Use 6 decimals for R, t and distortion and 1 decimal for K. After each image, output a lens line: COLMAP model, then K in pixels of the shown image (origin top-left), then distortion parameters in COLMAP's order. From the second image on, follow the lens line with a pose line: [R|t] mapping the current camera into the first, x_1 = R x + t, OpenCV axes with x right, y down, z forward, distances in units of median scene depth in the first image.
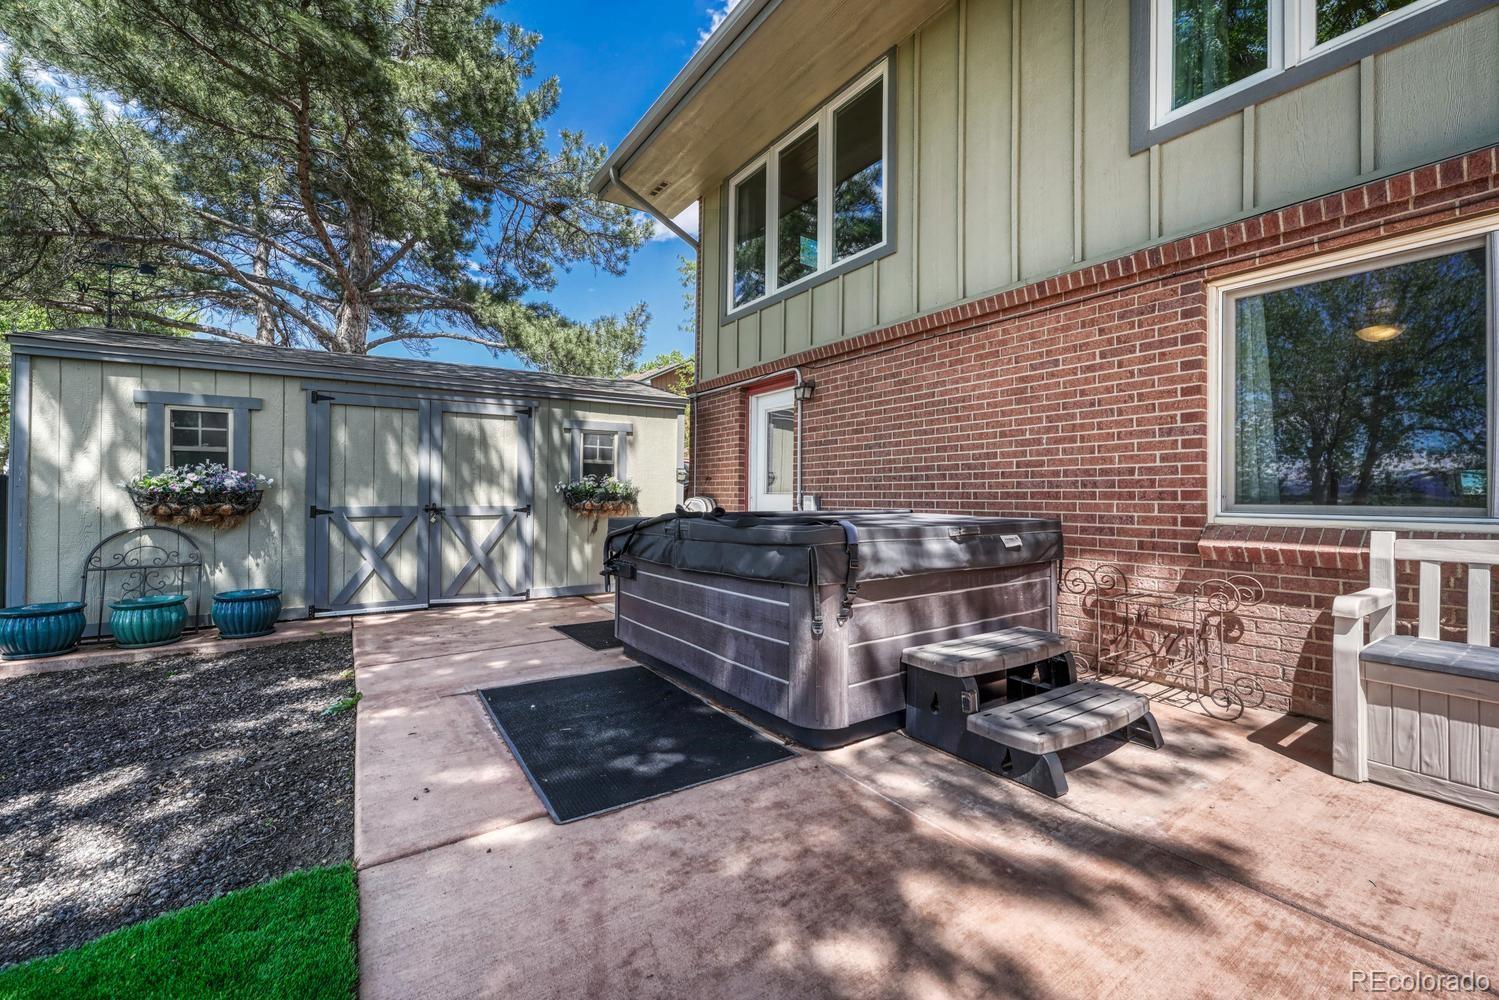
lens RADIAL K [[603.3, 0, 745.9], [0, 603.3, 492.0], [0, 0, 1]] dist [-0.000497, -0.000057]
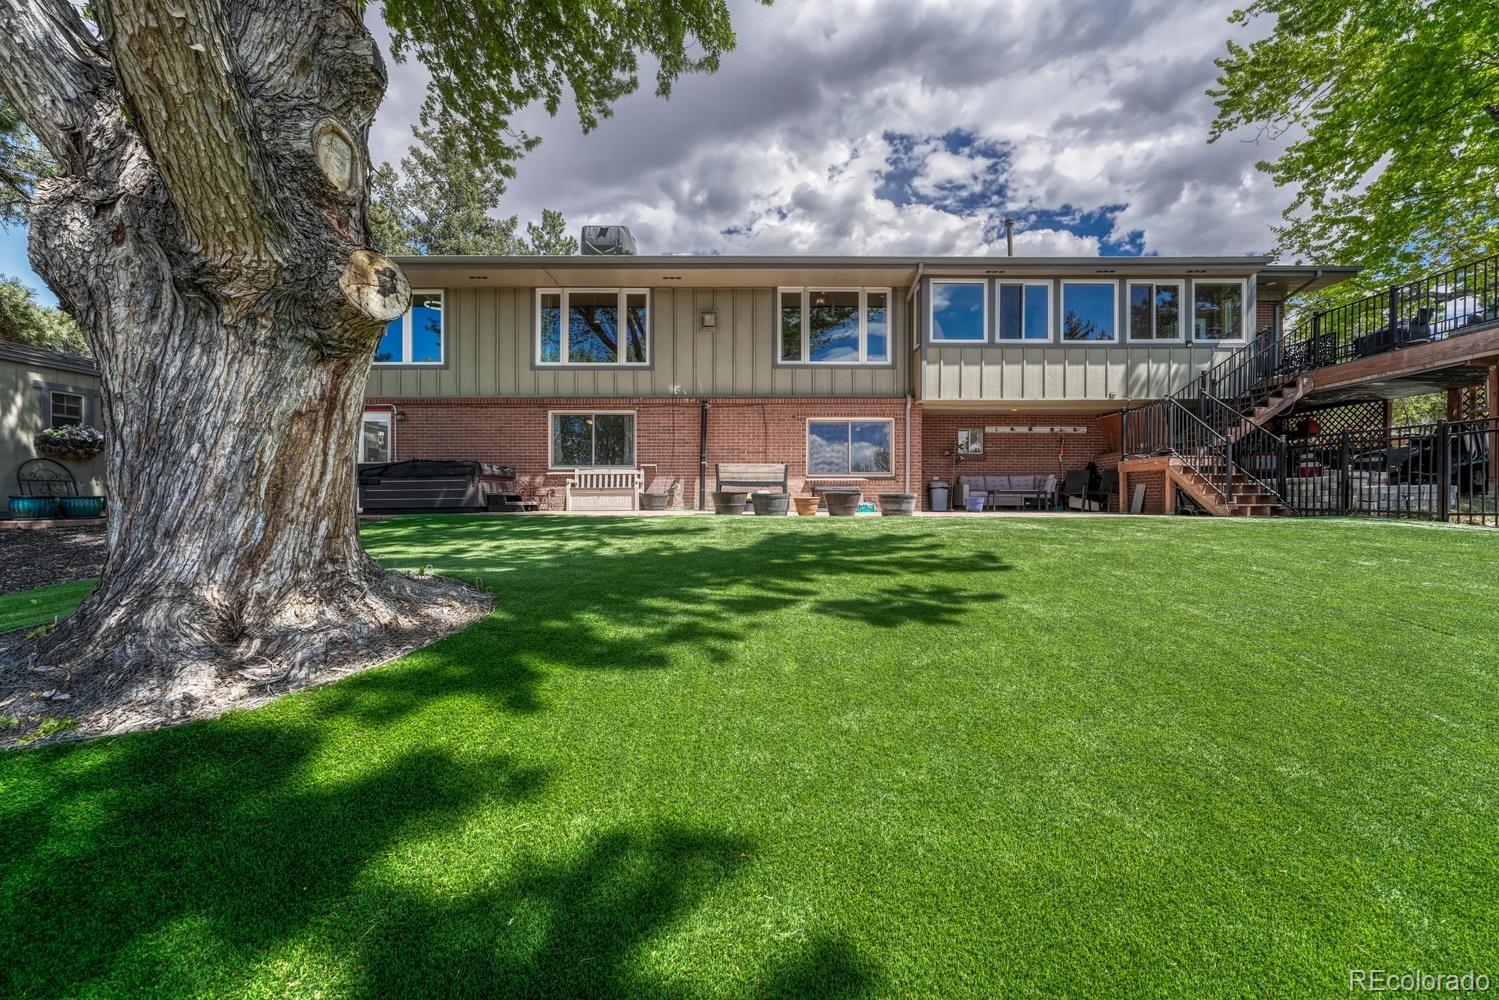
lens RADIAL K [[626.0, 0, 739.6], [0, 626.0, 507.2], [0, 0, 1]] dist [0.000770, -0.000302]
pose [[0.577584, -0.009220, 0.816279, -1.310486], [-0.001282, 0.999925, 0.012202, 0.175215], [-0.816330, -0.008093, 0.577529, -1.686332]]
